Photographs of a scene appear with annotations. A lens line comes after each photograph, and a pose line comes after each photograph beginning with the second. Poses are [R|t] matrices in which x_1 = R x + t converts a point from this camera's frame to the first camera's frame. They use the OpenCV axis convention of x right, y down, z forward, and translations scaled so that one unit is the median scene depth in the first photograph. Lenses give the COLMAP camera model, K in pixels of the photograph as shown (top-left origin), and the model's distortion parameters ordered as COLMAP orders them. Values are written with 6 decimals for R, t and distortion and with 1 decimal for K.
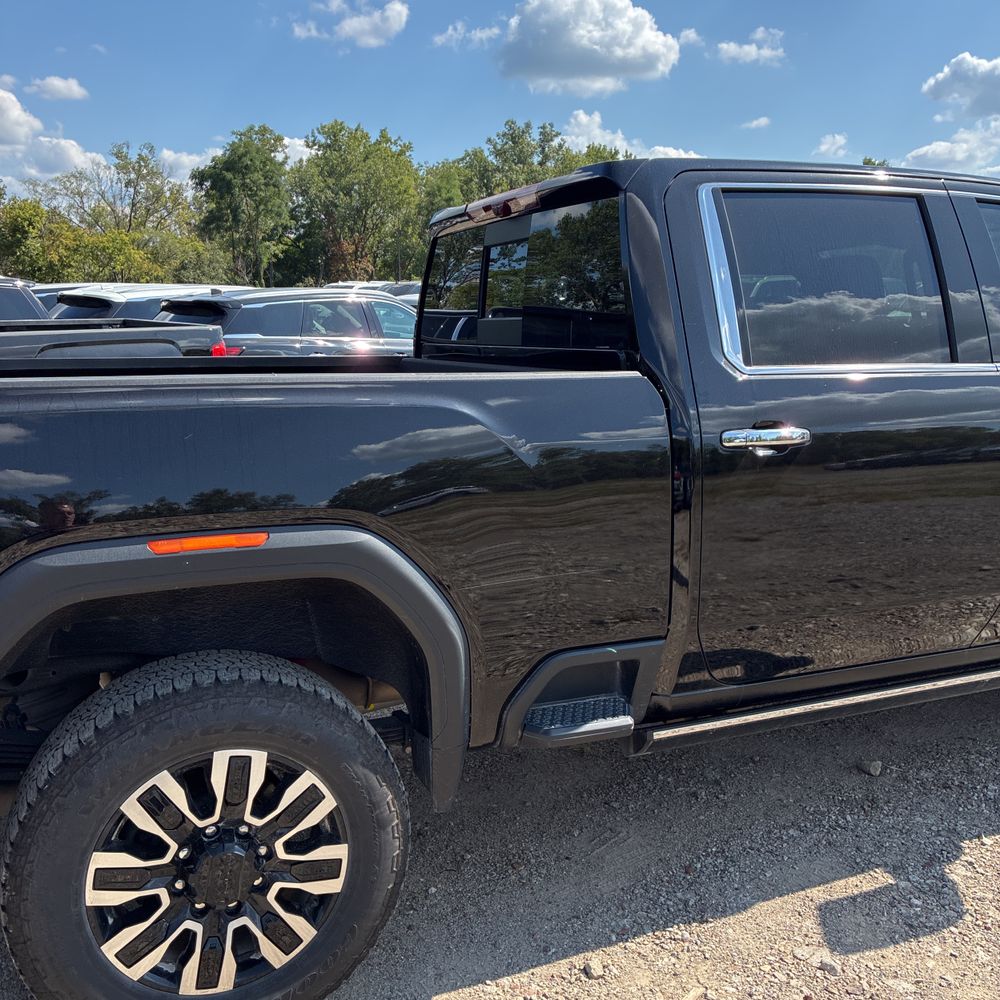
lens RADIAL K [[1014.3, 0, 492.6], [0, 1014.3, 495.8], [0, 0, 1]] dist [0.018080, 0.000000]
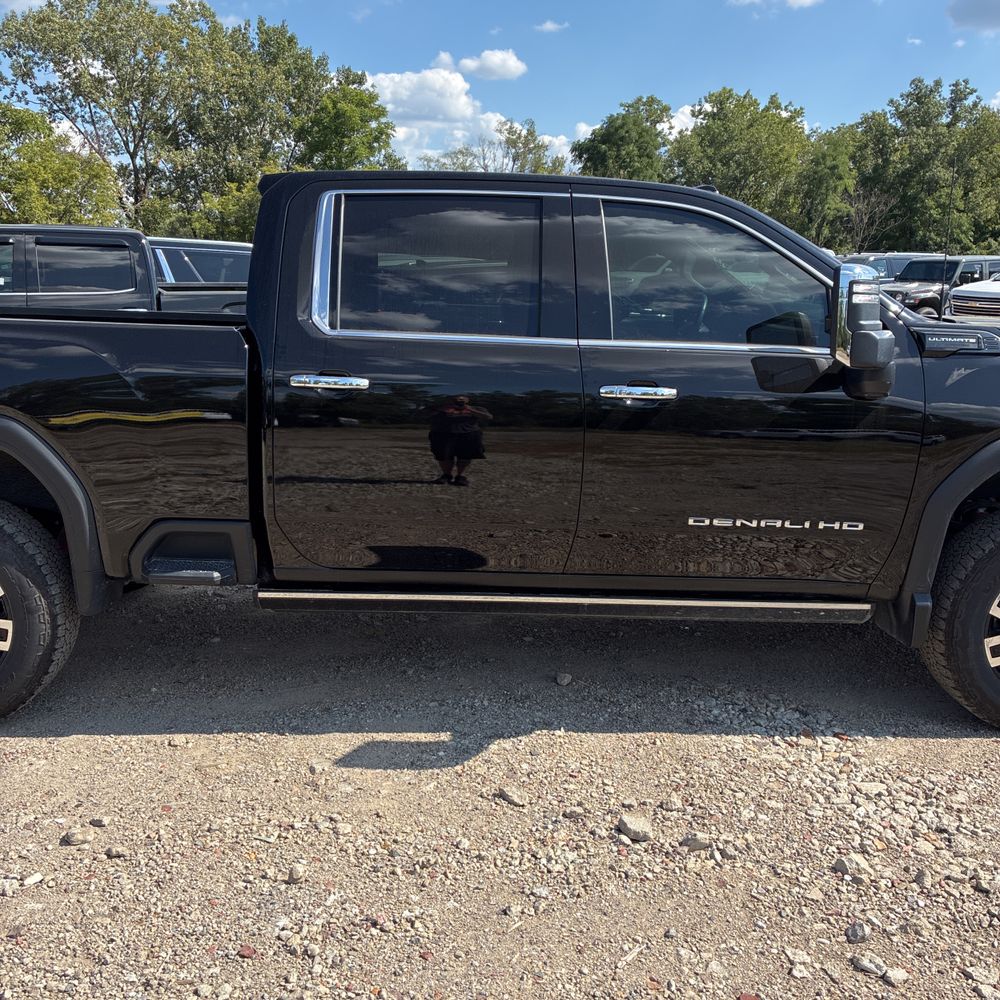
lens RADIAL K [[1014.3, 0, 491.5], [0, 1014.3, 500.2], [0, 0, 1]] dist [0.018080, 0.000000]
pose [[0.930626, 0.100773, -0.351824, 1.095363], [-0.089662, 0.994826, 0.047778, 0.016569], [0.354818, -0.012918, 0.934846, -0.207422]]
